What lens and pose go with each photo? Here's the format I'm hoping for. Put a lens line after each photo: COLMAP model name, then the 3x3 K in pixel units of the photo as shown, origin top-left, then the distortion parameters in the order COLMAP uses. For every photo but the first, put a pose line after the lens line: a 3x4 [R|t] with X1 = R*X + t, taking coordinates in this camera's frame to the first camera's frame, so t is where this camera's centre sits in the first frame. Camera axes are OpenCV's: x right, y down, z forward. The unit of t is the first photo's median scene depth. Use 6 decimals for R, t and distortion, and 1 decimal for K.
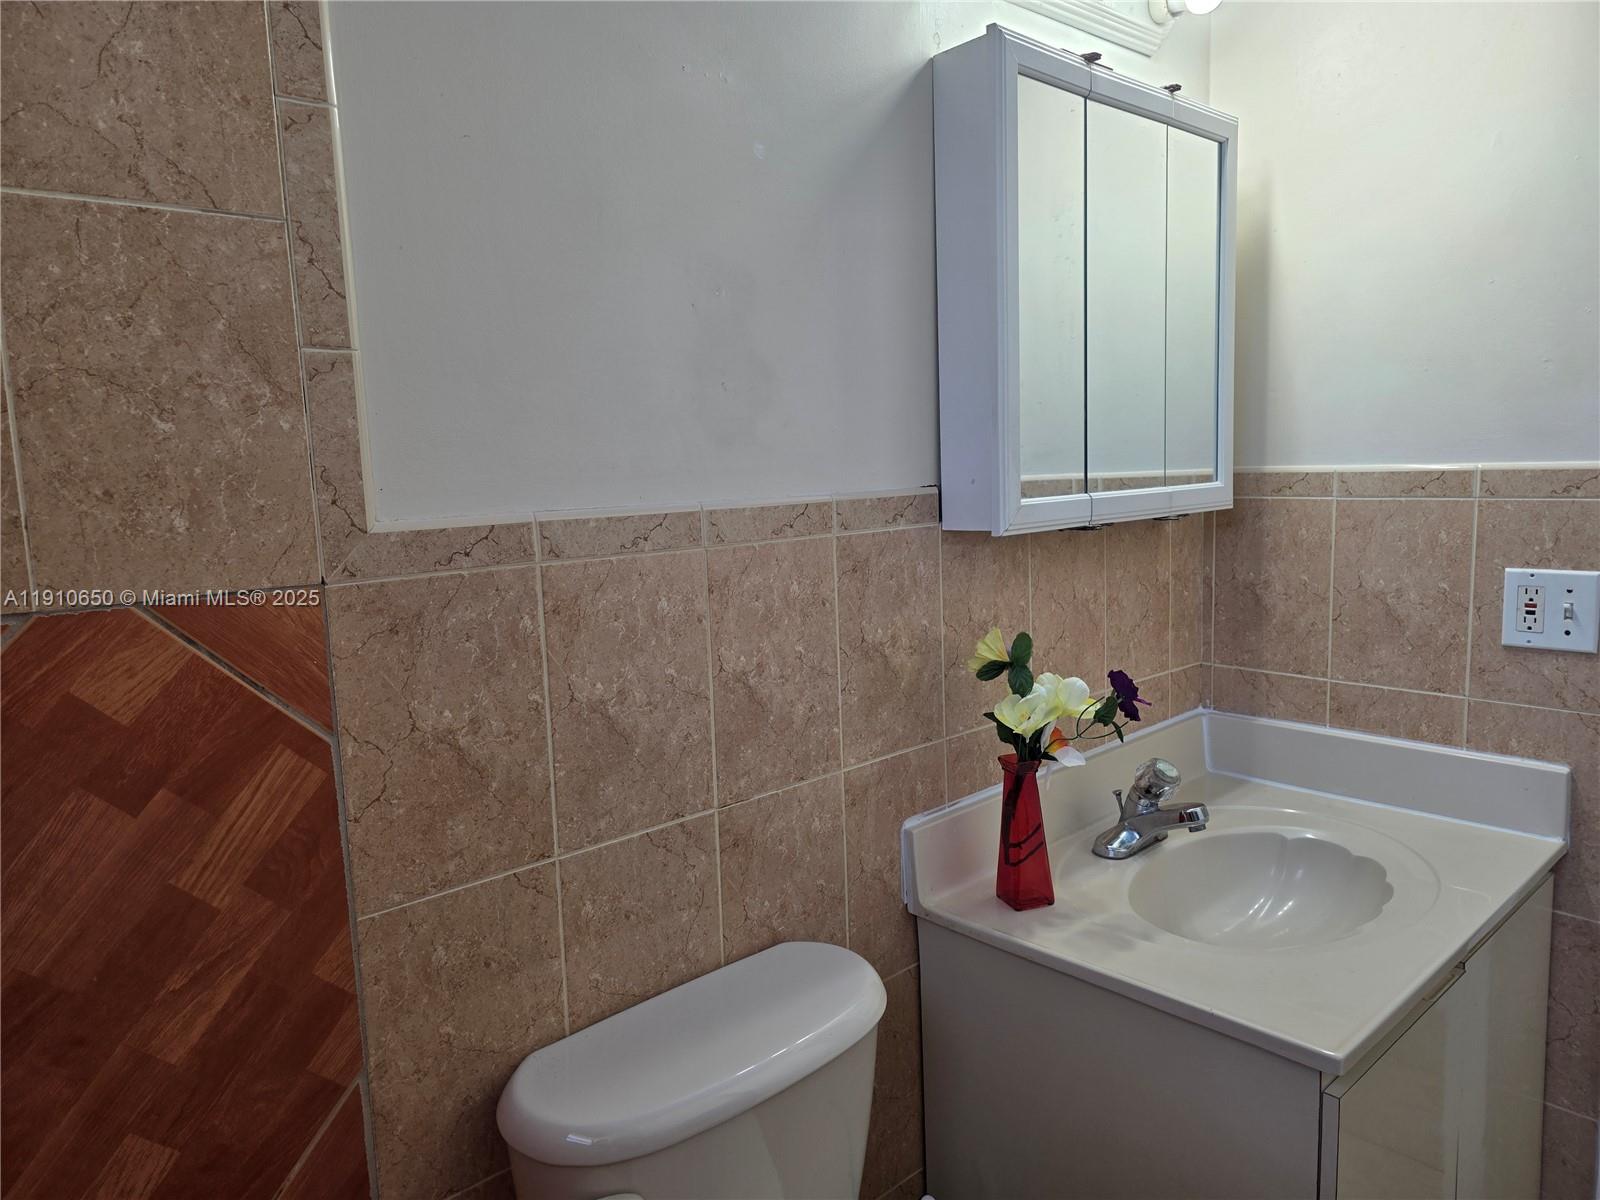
lens RADIAL K [[1081.7, 0, 775.8], [0, 1081.7, 568.2], [0, 0, 1]] dist [0.011374, -0.003461]
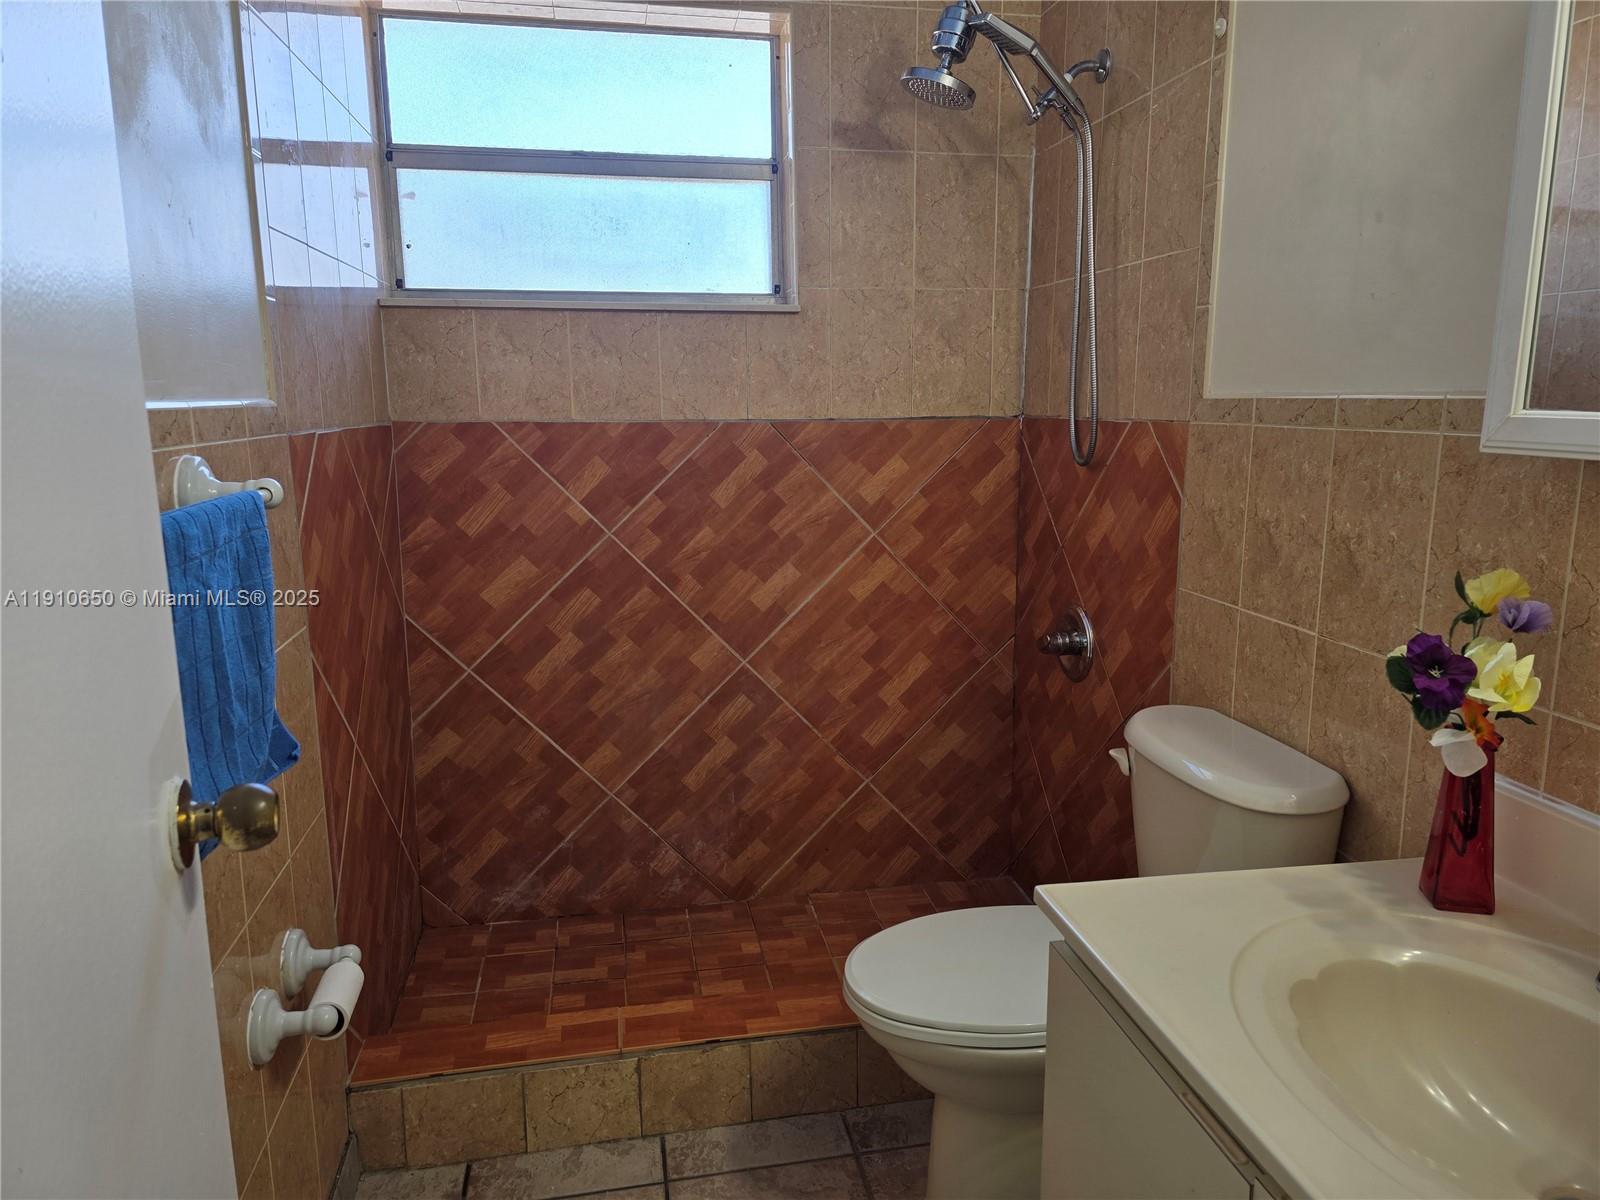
lens RADIAL K [[1081.7, 0, 802.6], [0, 1081.7, 602.2], [0, 0, 1]] dist [0.011374, -0.003461]
pose [[-0.528114, 0.188910, -0.827894, 1.517053], [-0.070396, 0.961845, 0.264382, -0.128855], [0.846250, 0.197905, -0.494666, 1.264433]]
